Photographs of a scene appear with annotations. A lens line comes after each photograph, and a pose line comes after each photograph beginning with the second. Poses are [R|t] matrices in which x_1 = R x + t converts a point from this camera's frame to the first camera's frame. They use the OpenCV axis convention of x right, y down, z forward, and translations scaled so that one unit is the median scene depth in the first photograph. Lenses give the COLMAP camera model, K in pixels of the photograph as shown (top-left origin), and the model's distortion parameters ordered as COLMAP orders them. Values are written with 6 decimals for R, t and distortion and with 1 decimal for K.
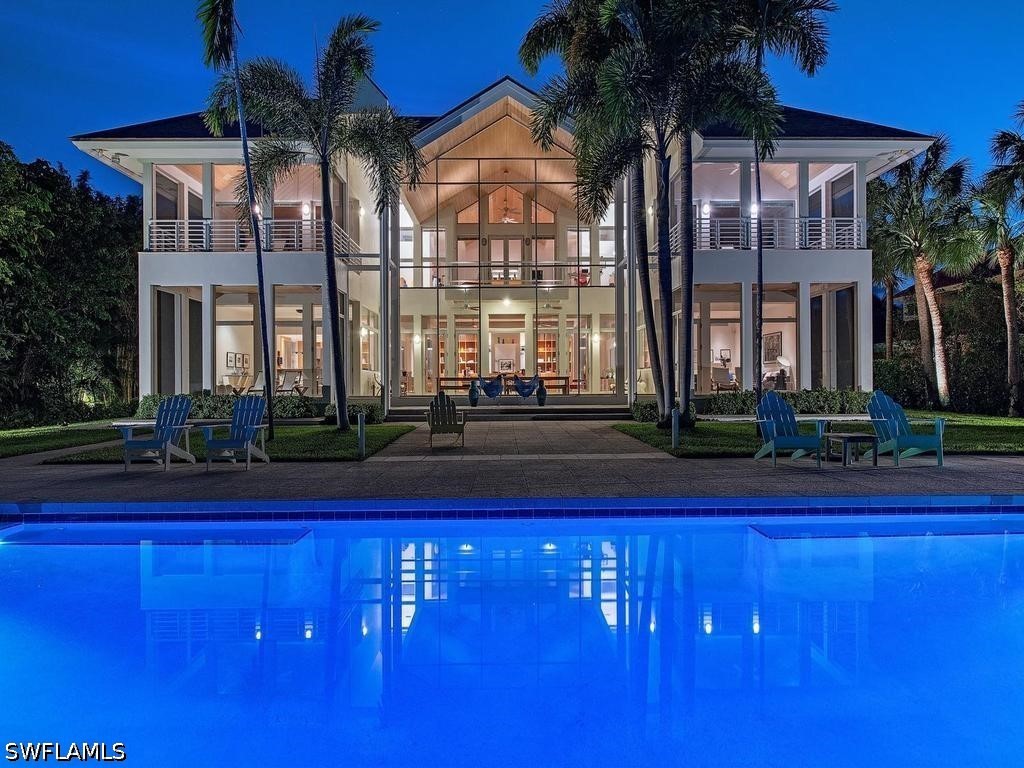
lens RADIAL K [[625.8, 0, 511.0], [0, 625.8, 383.8], [0, 0, 1]] dist [-0.001548, -0.000079]
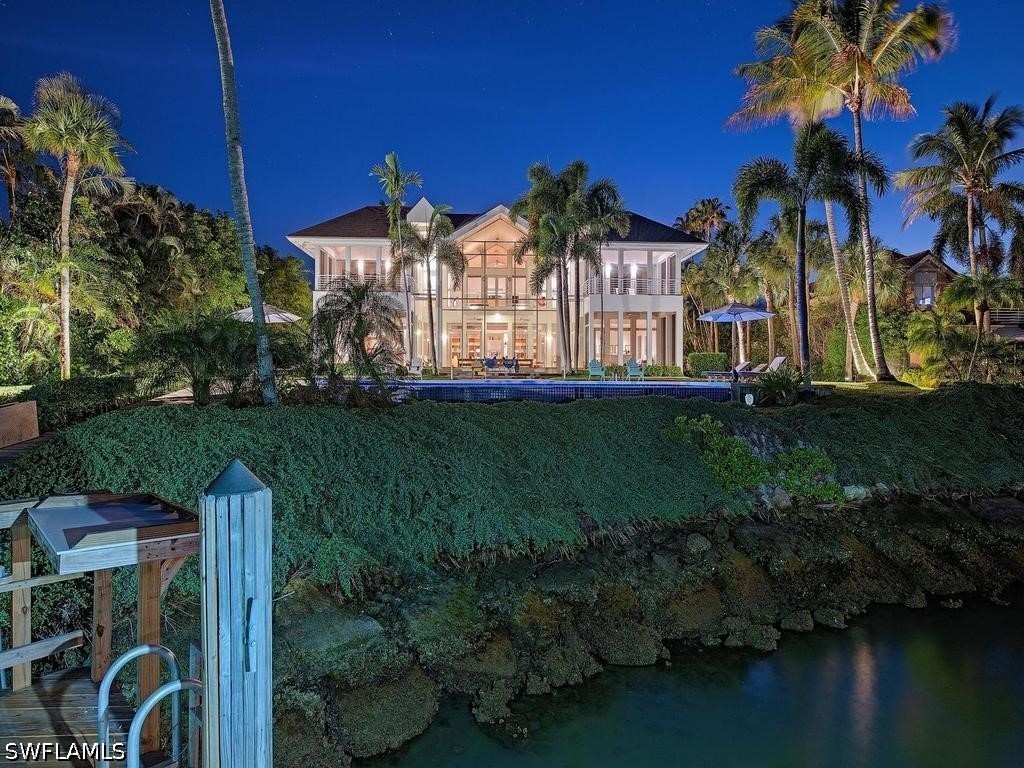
lens RADIAL K [[601.4, 0, 512.4], [0, 601.4, 381.8], [0, 0, 1]] dist [0.002199, -0.000643]
pose [[0.999198, 0.010236, 0.038714, -0.029386], [-0.010550, 0.999913, 0.007926, 0.038323], [-0.038629, -0.008328, 0.999219, -0.681875]]
